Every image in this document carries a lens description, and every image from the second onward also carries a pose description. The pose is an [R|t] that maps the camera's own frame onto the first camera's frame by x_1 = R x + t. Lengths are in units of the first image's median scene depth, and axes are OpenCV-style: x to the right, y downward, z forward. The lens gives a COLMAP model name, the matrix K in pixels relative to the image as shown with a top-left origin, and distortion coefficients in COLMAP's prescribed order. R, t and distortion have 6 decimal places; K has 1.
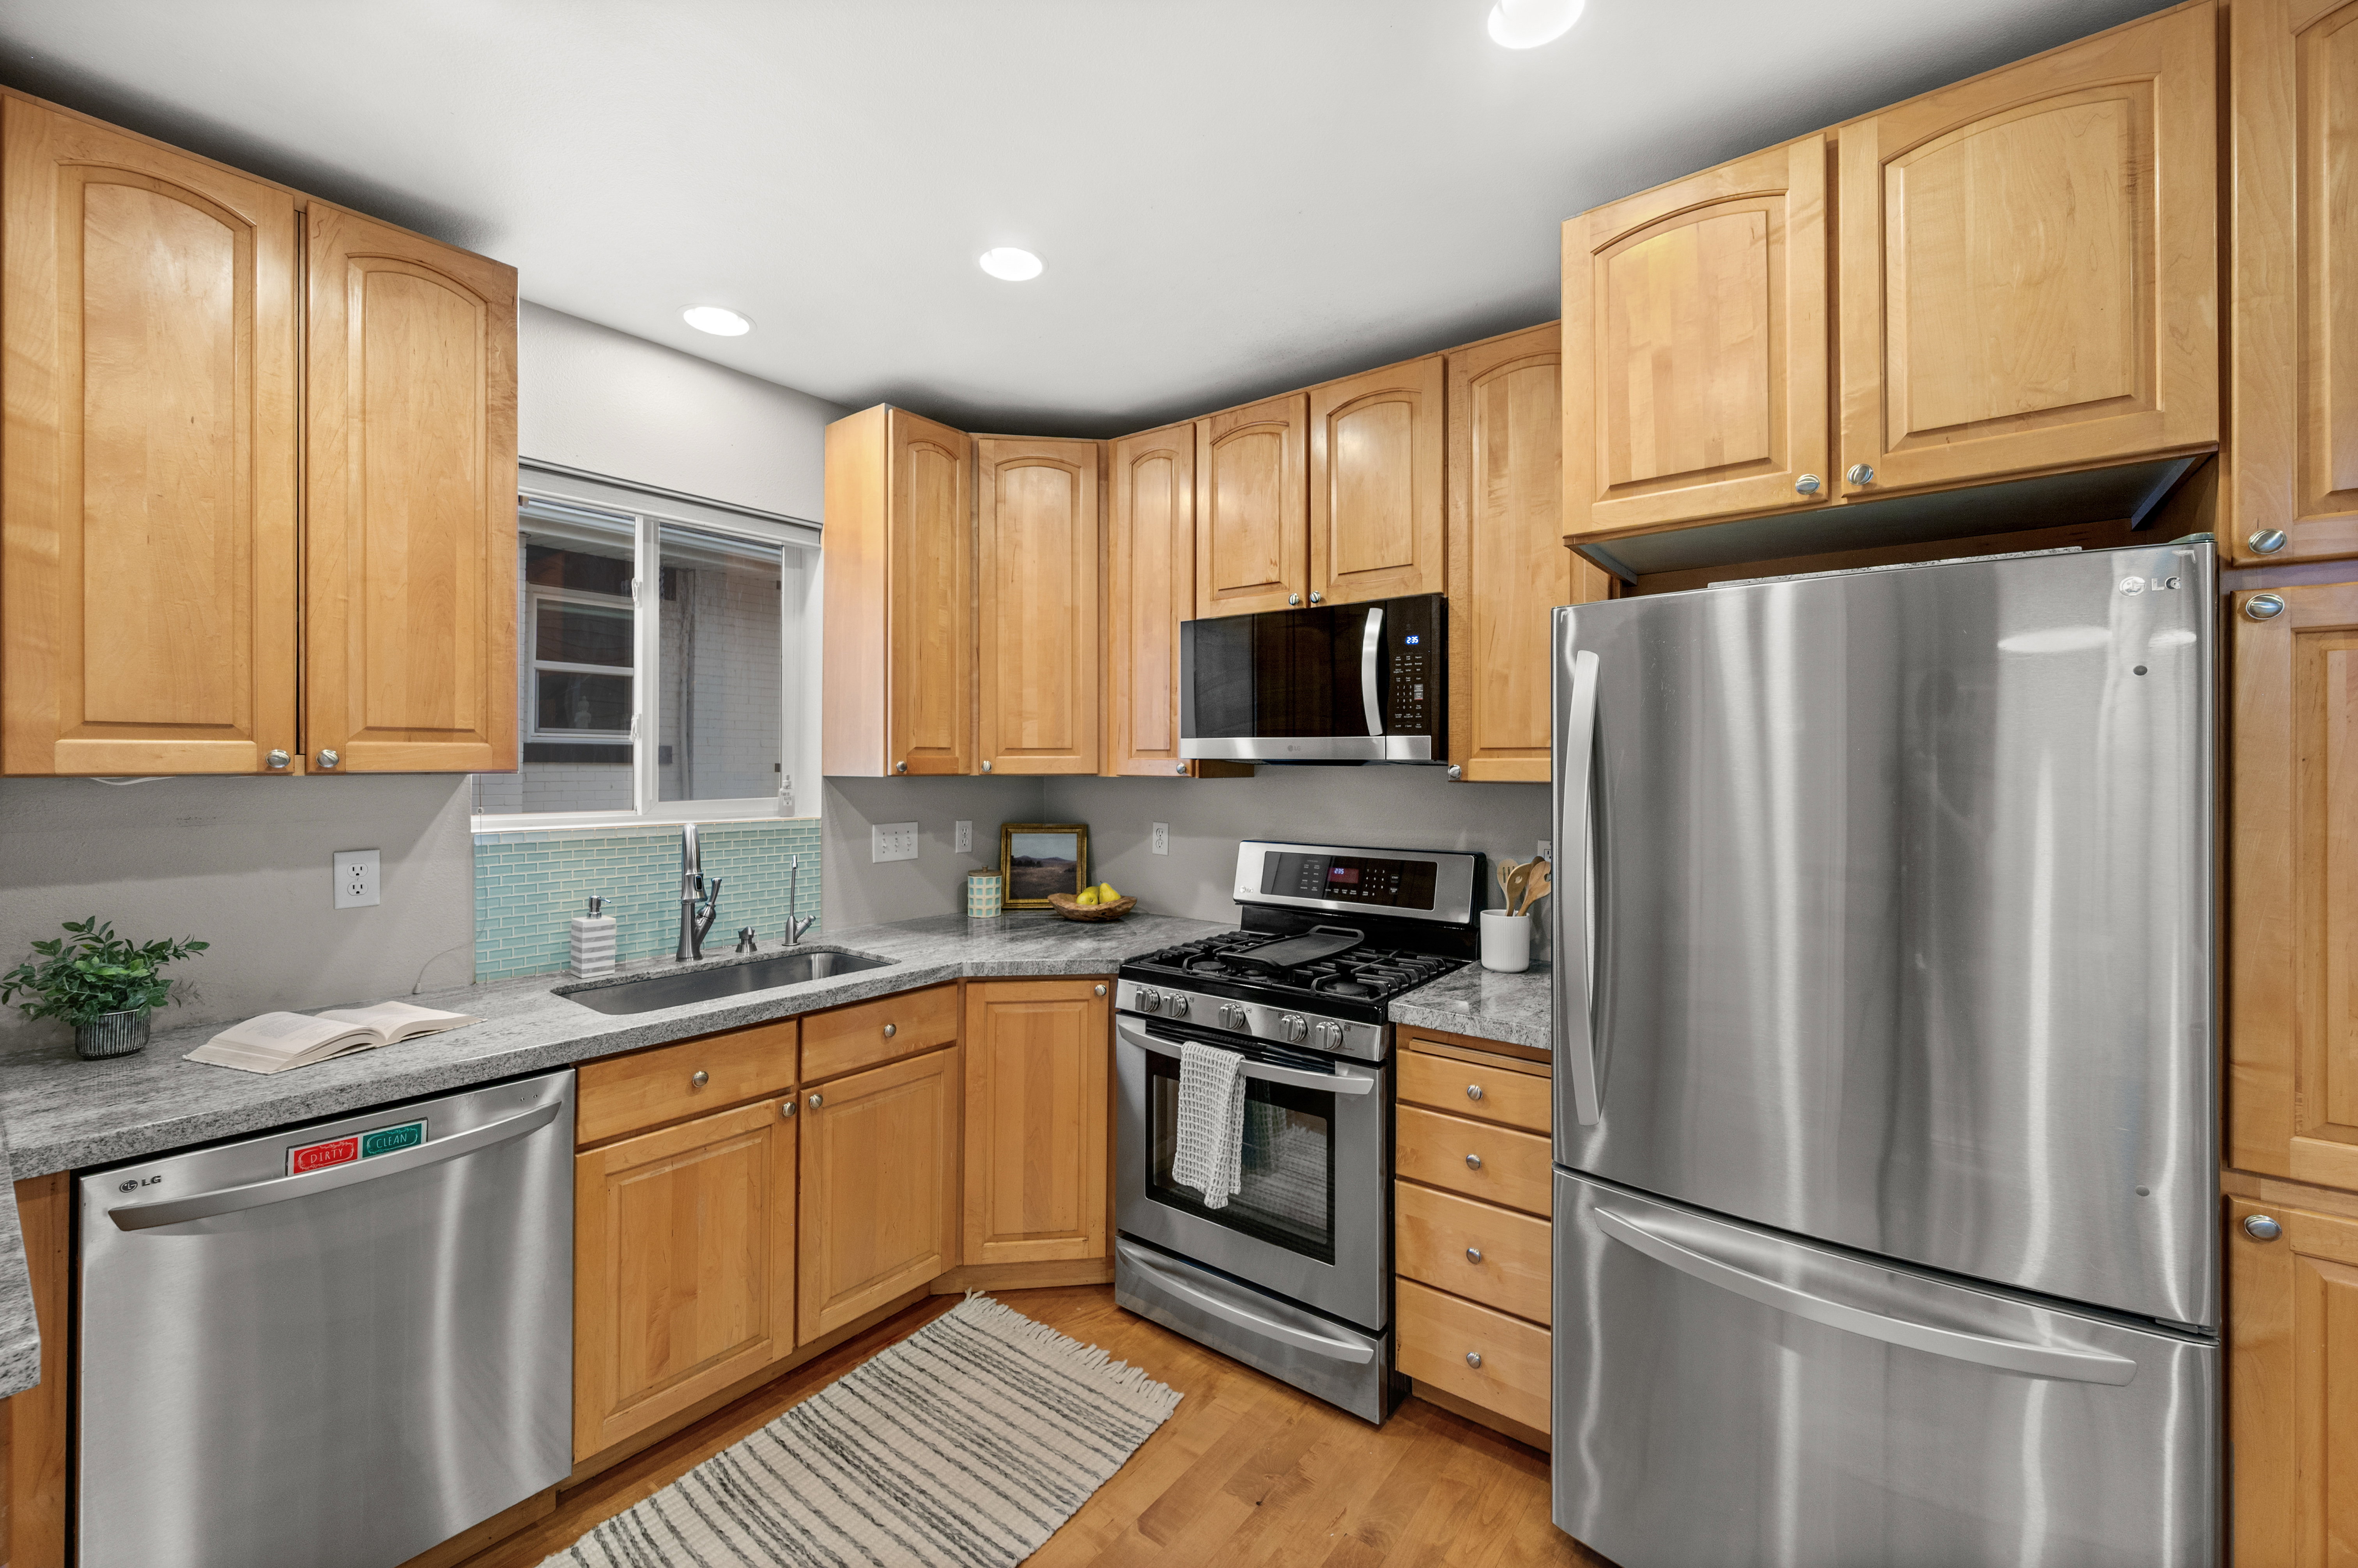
lens RADIAL K [[943.3, 0, 1172.2], [0, 943.3, 761.4], [0, 0, 1]] dist [0.001175, 0.000148]
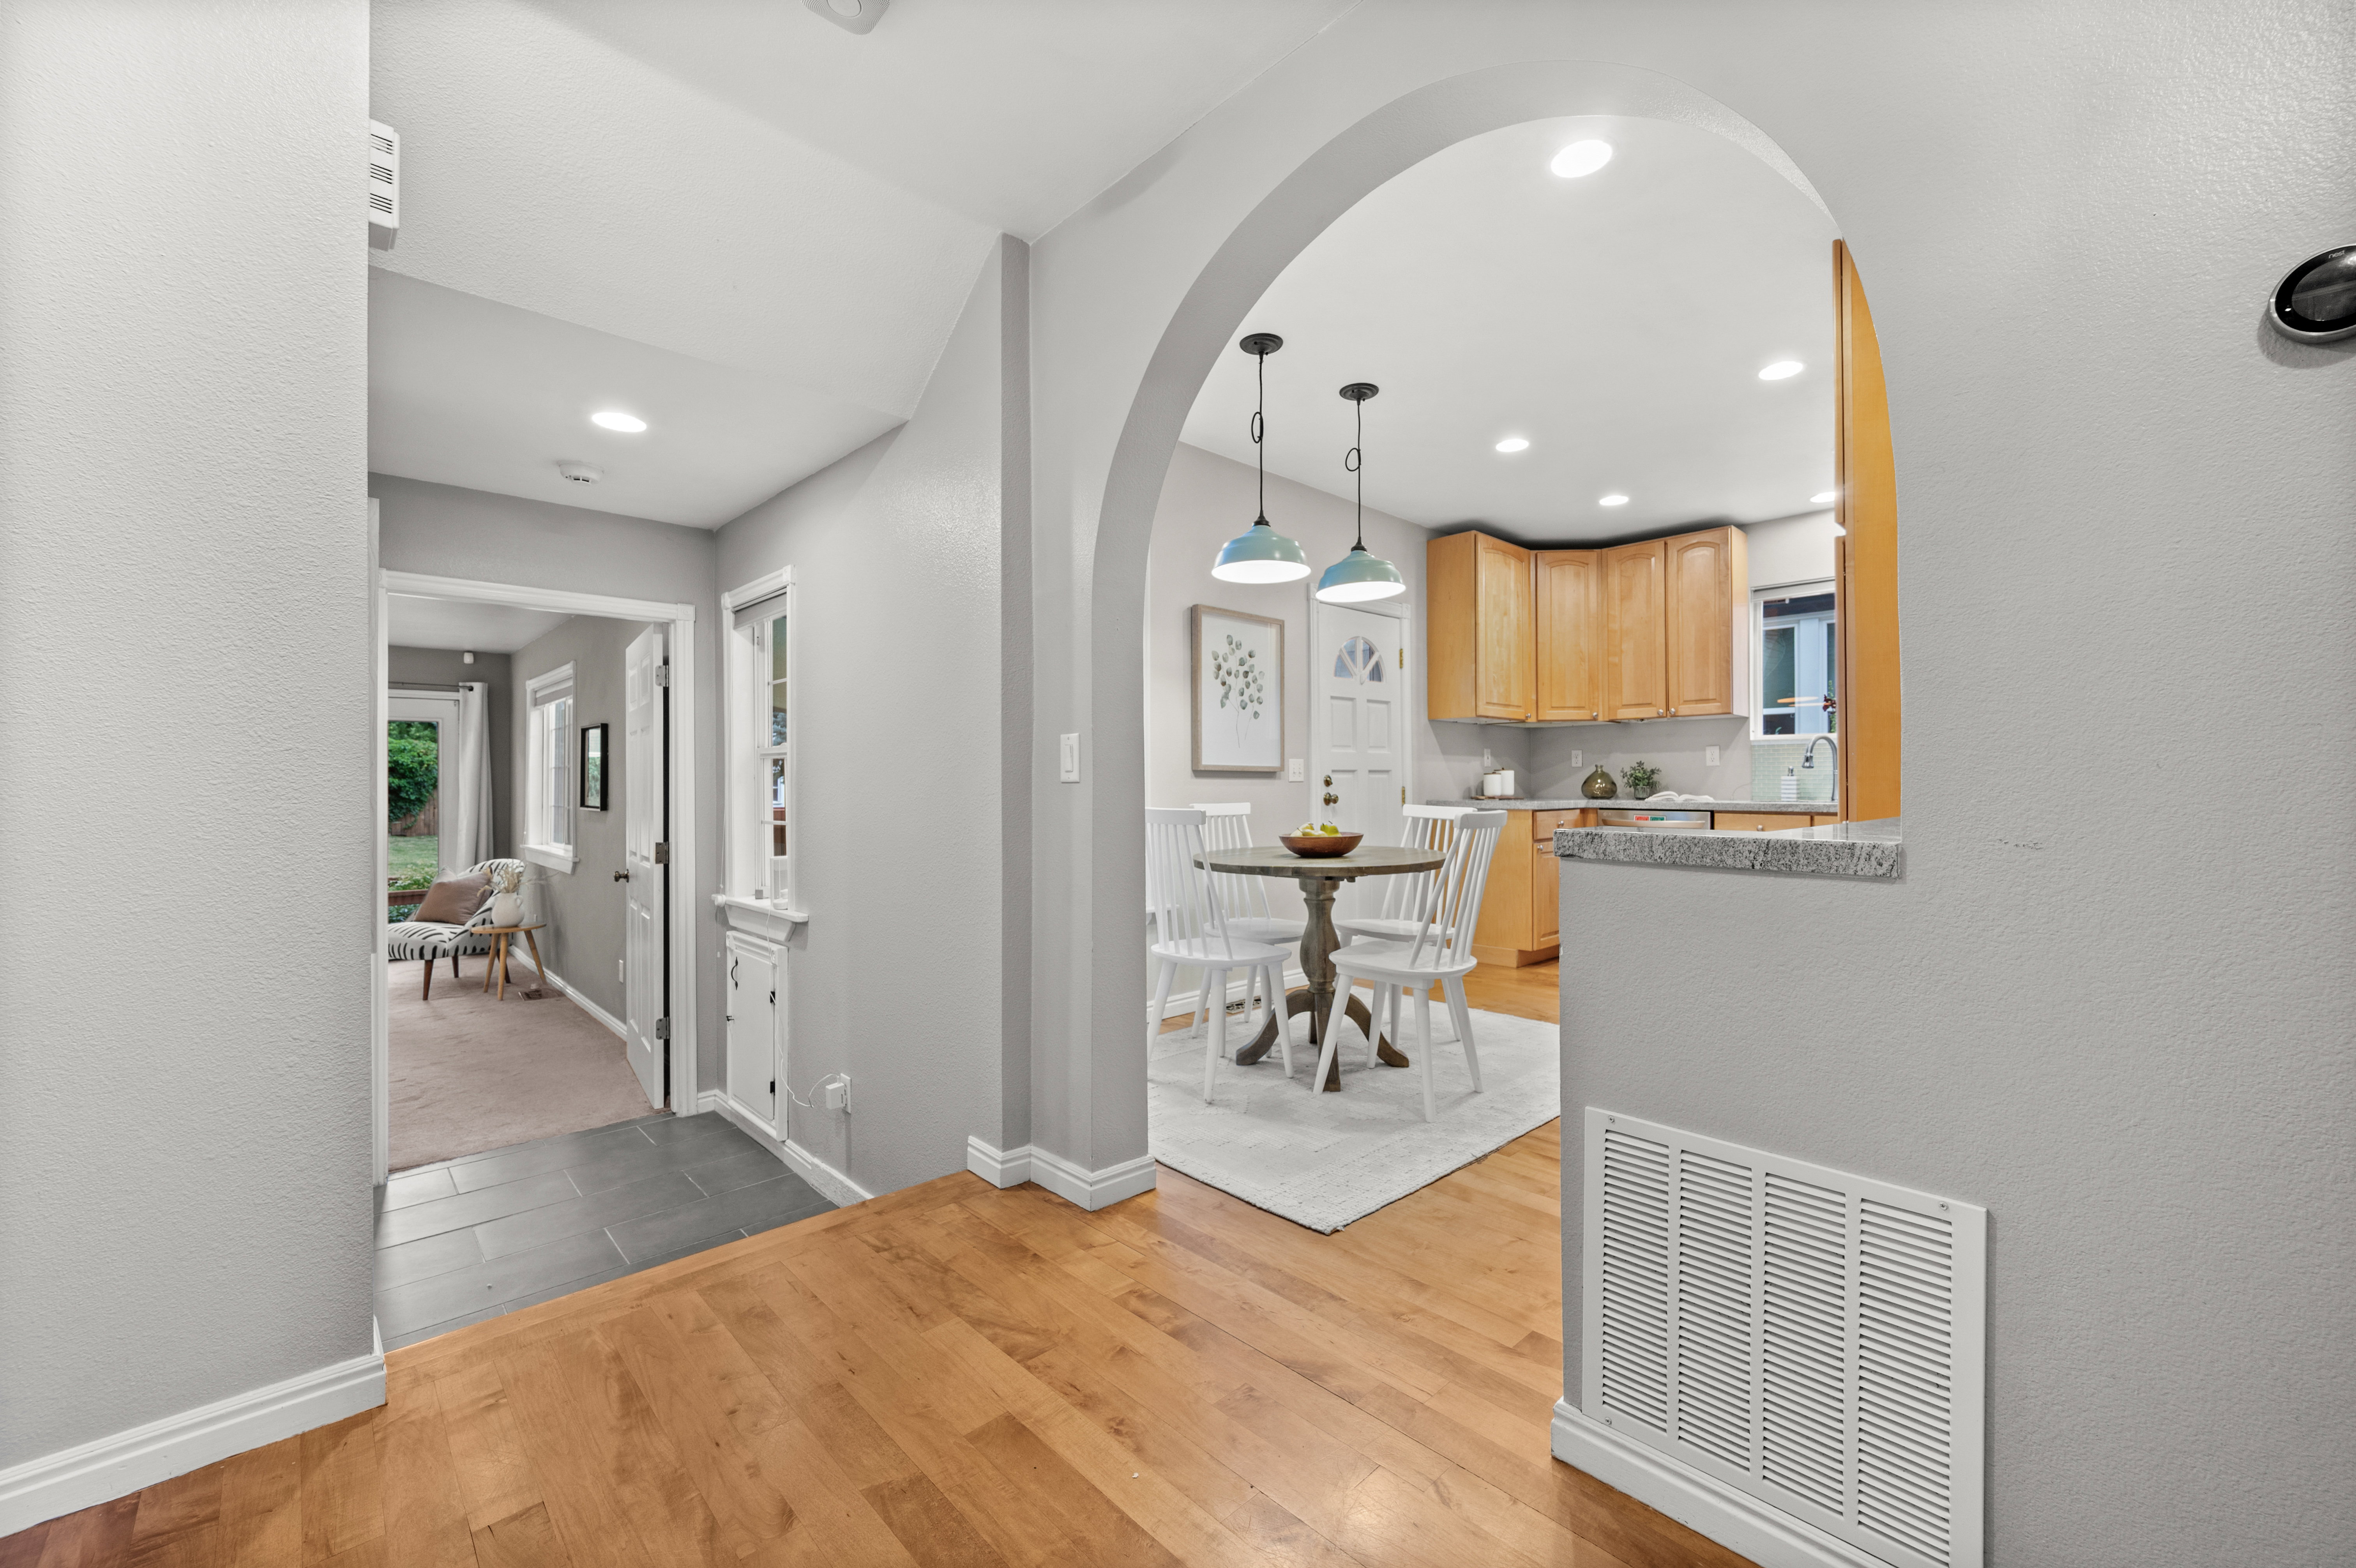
lens RADIAL K [[934.5, 0, 1178.0], [0, 934.5, 784.0], [0, 0, 1]] dist [-0.000356, -0.000129]
pose [[-0.152734, -0.004827, -0.988256, 1.886711], [0.003868, 0.999977, -0.005482, 0.192499], [0.988260, -0.004660, -0.152712, -0.131452]]
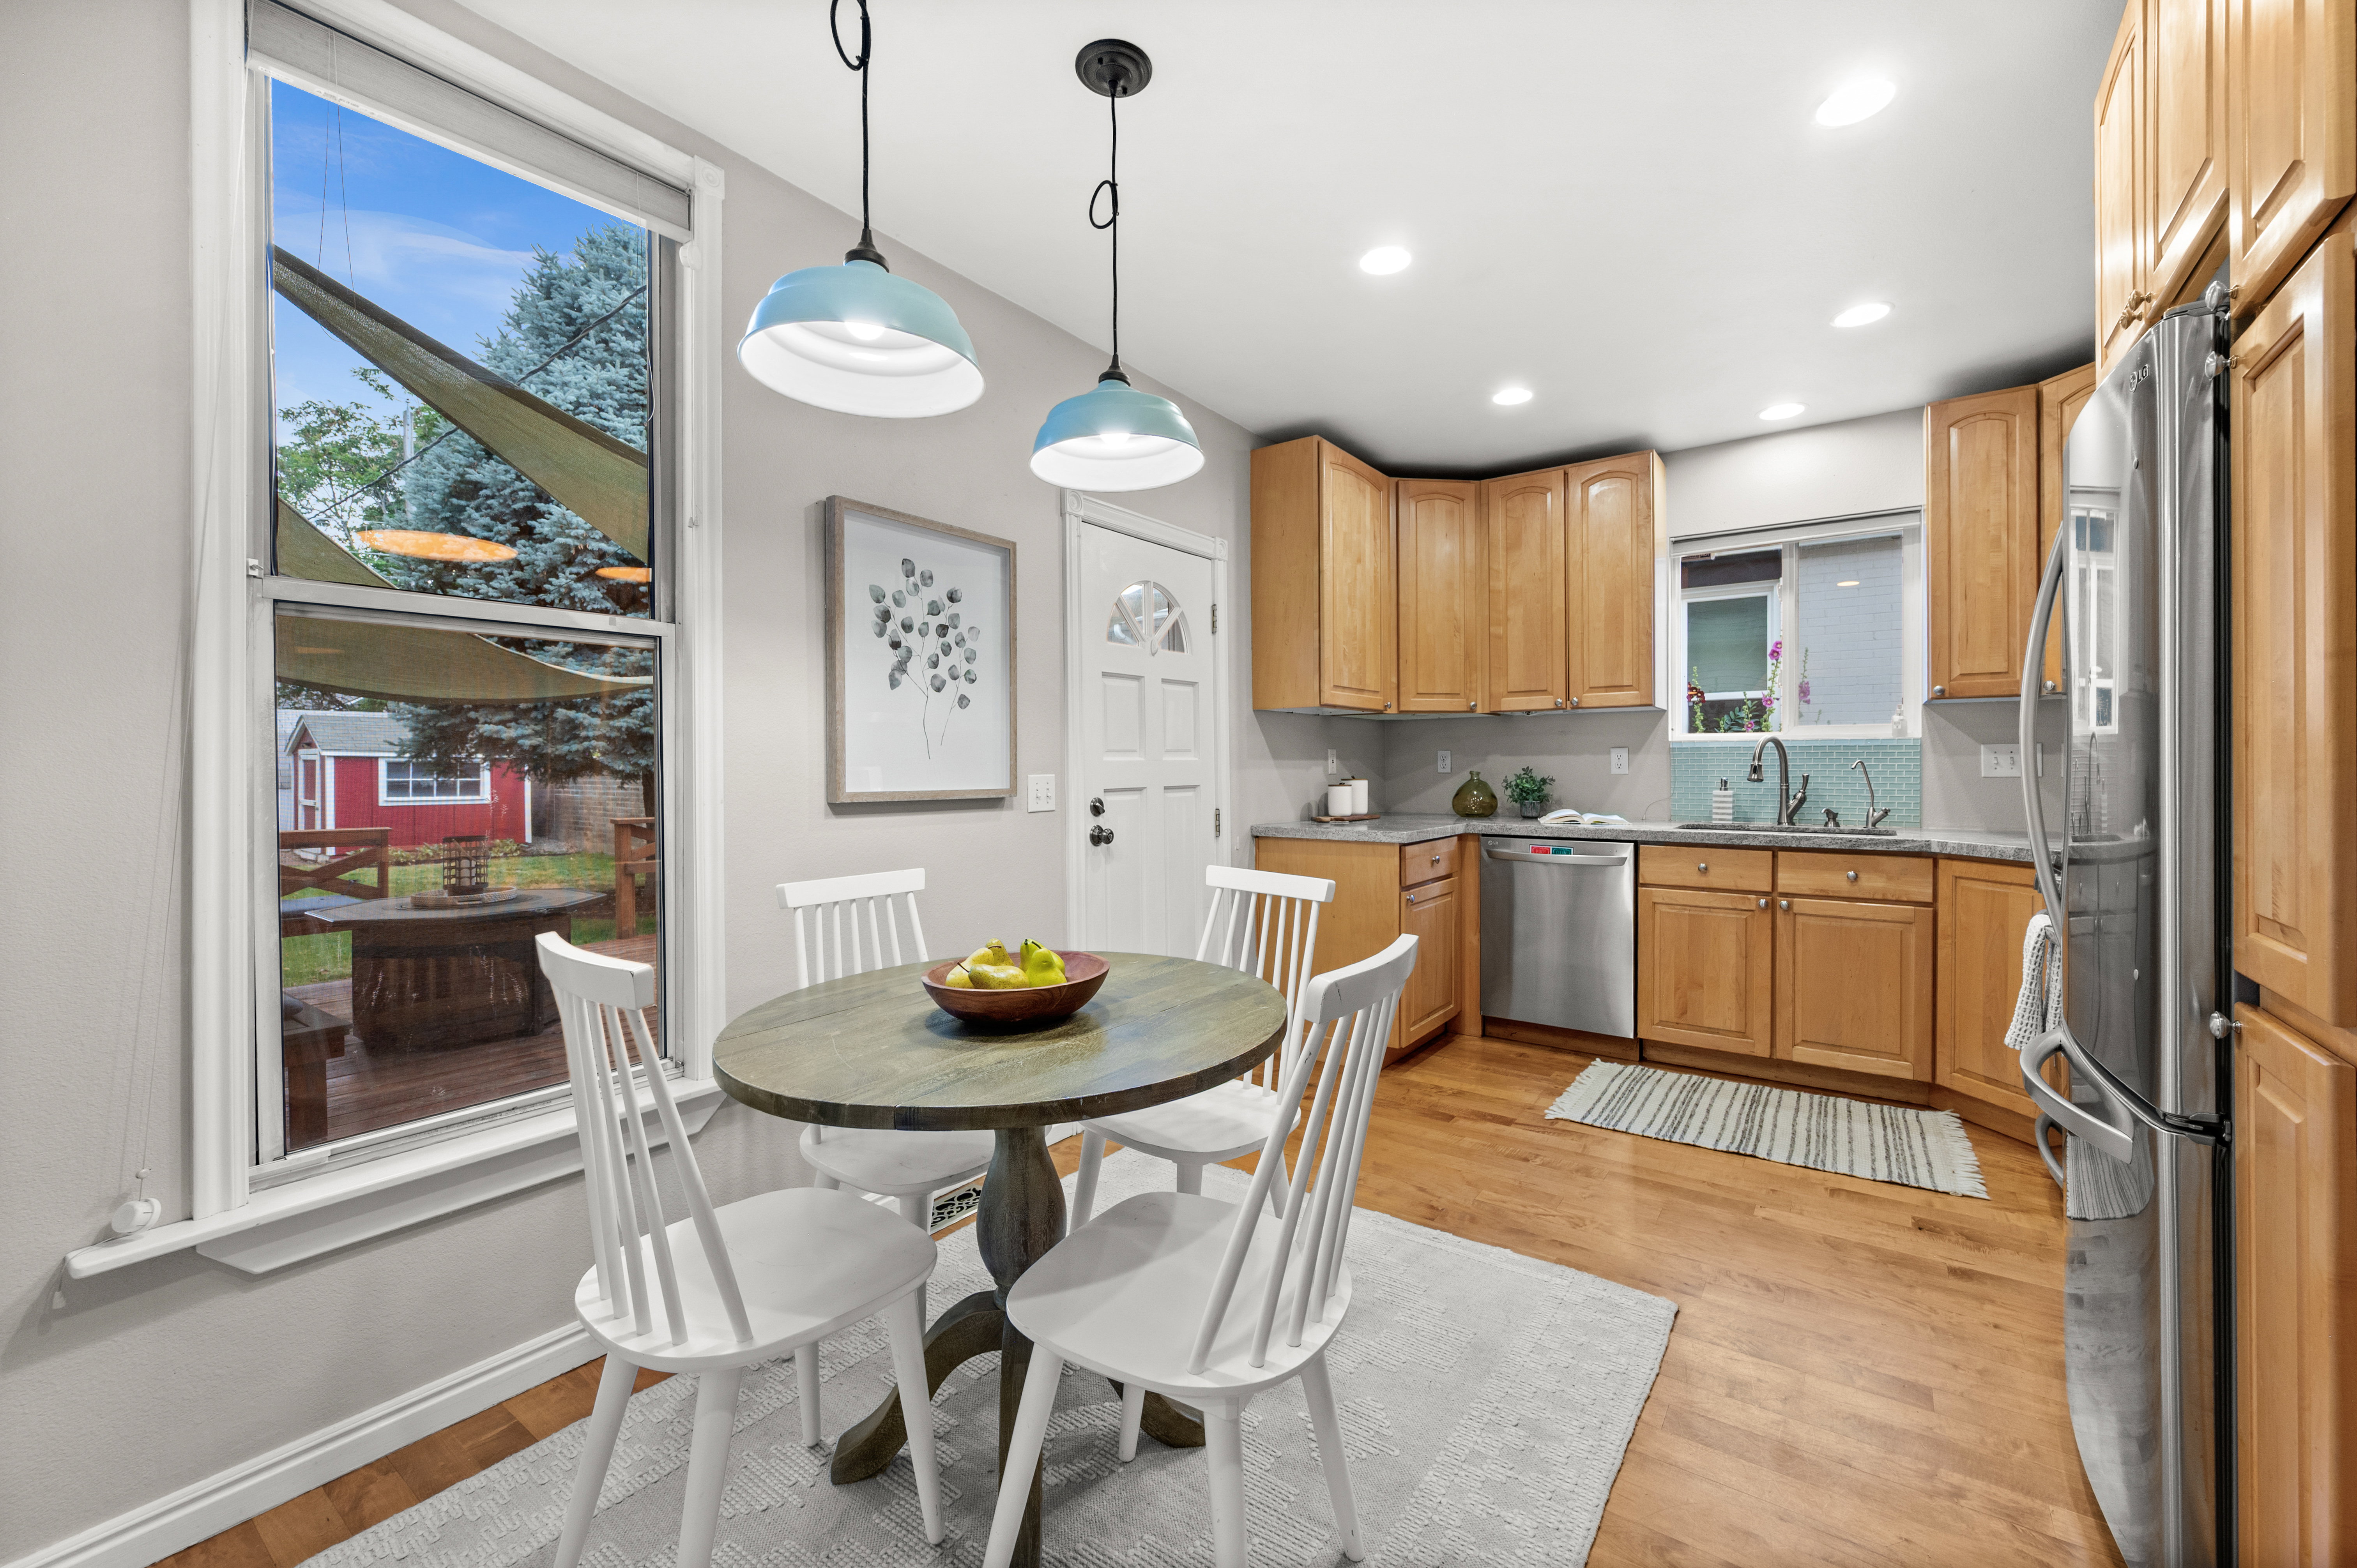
lens RADIAL K [[944.4, 0, 1191.3], [0, 944.4, 769.7], [0, 0, 1]] dist [-0.001570, -0.000031]
pose [[0.036292, -0.000043, -0.999341, 1.081839], [0.006130, 0.999981, 0.000180, 0.121924], [0.999322, -0.006133, 0.036291, -0.032467]]
